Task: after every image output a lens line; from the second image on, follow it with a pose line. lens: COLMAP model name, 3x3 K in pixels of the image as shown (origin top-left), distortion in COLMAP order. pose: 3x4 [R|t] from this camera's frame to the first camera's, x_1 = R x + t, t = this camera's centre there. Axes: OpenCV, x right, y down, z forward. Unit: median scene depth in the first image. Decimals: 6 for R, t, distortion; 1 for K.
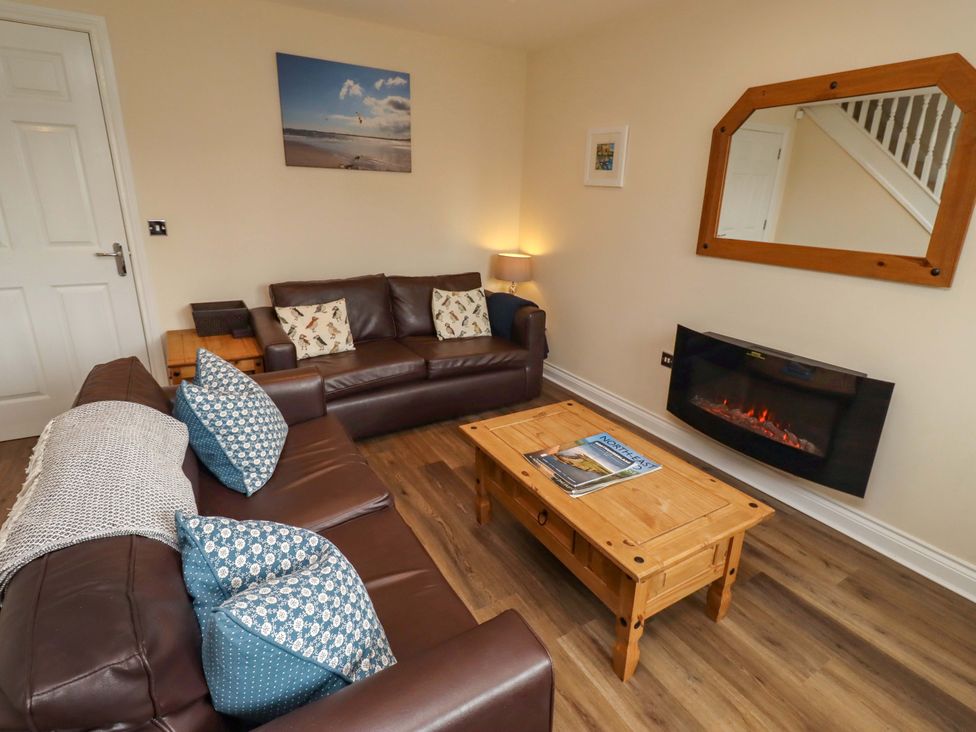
lens RADIAL K [[507.6, 0, 494.8], [0, 507.6, 348.9], [0, 0, 1]] dist [0.003521, -0.000269]
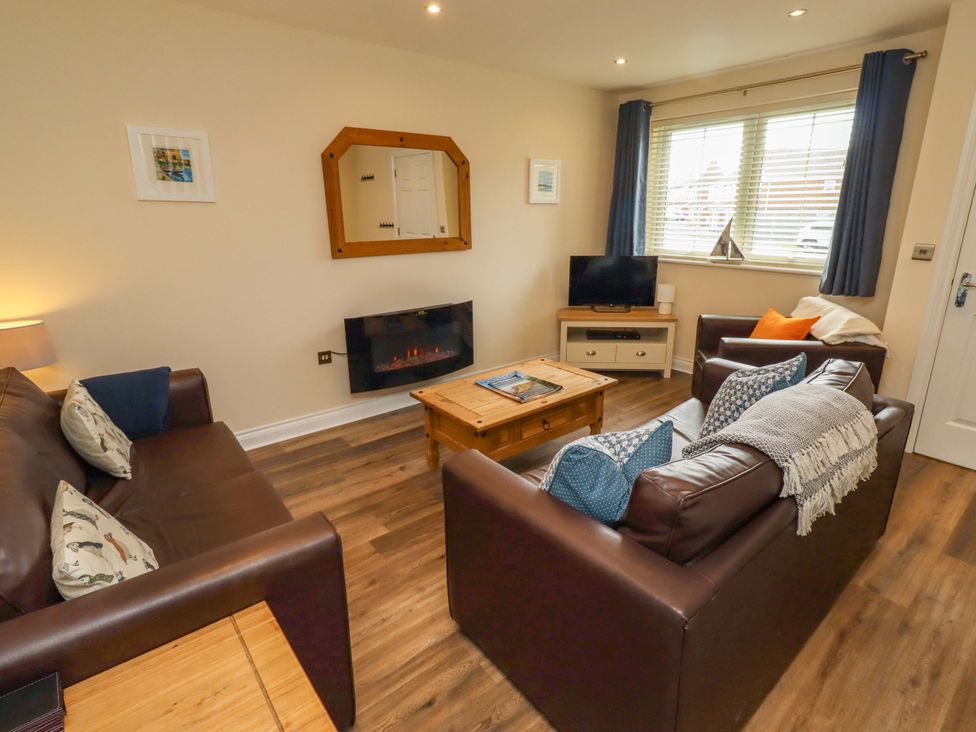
lens RADIAL K [[507.6, 0, 494.8], [0, 507.6, 348.9], [0, 0, 1]] dist [0.003521, -0.000269]
pose [[-0.138580, -0.289563, 0.947074, -0.719755], [0.294166, 0.901105, 0.318552, -0.227724], [-0.945654, 0.322742, -0.039695, 0.658477]]
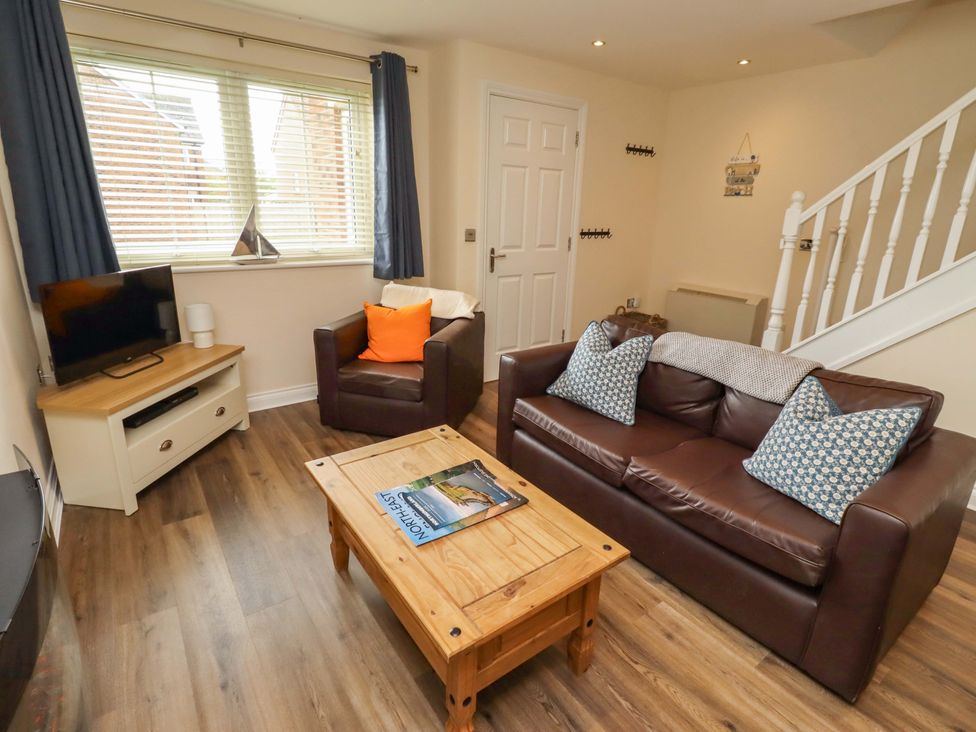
lens RADIAL K [[507.6, 0, 494.8], [0, 507.6, 348.9], [0, 0, 1]] dist [0.003521, -0.000269]
pose [[-0.993885, -0.029748, -0.106340, 0.131227], [-0.083391, 0.833466, 0.546242, -0.295494], [0.072381, 0.551769, -0.830850, 0.966218]]
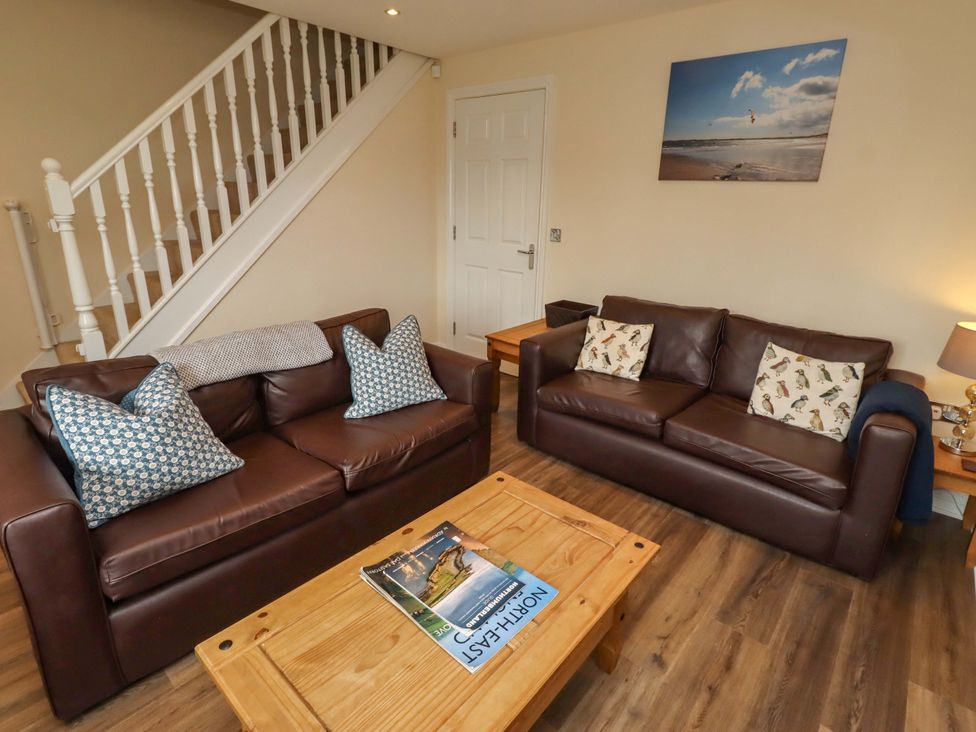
lens RADIAL K [[507.6, 0, 494.8], [0, 507.6, 348.9], [0, 0, 1]] dist [0.003521, -0.000269]
pose [[0.309888, 0.255433, -0.915818, 0.454798], [-0.297962, 0.940803, 0.161579, -0.122123], [0.902878, 0.222807, 0.367653, 0.436569]]
